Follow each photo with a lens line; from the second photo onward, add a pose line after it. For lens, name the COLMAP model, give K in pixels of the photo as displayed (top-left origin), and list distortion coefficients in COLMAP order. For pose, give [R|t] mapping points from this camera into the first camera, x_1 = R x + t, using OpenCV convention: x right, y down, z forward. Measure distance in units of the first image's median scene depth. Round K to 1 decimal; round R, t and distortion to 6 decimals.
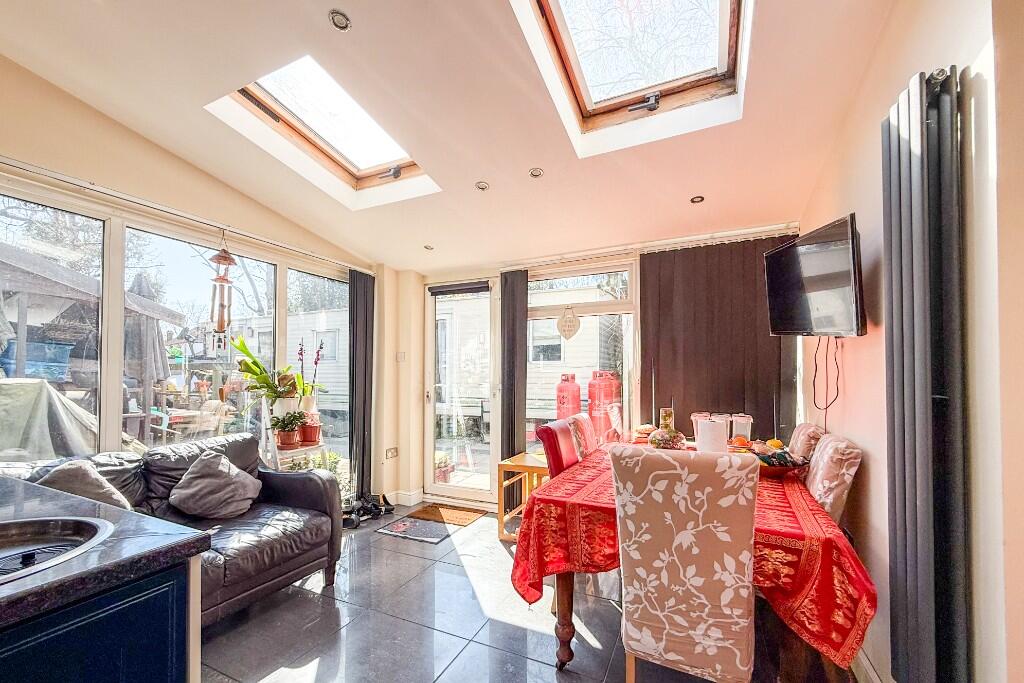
lens RADIAL K [[419.0, 0, 501.2], [0, 419.0, 371.3], [0, 0, 1]] dist [-0.000645, -0.000208]
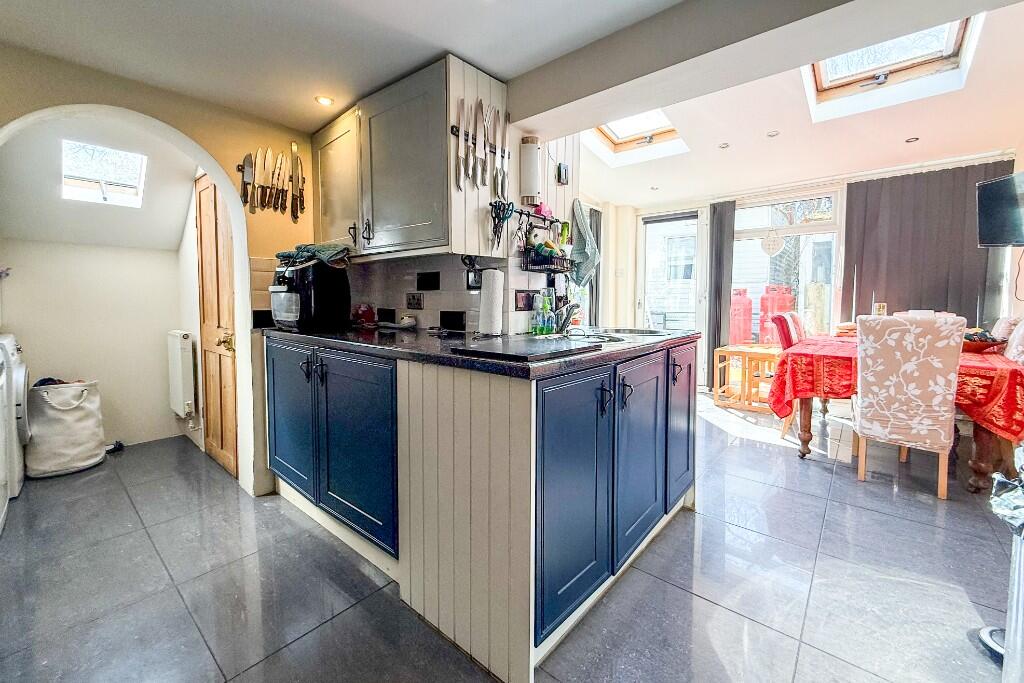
lens RADIAL K [[419.0, 0, 502.9], [0, 419.0, 321.1], [0, 0, 1]] dist [-0.000645, -0.000208]
pose [[0.963962, 0.014801, -0.265628, -0.692490], [0.002876, 0.997813, 0.066036, 0.083787], [0.266024, -0.064421, 0.961811, -1.054213]]
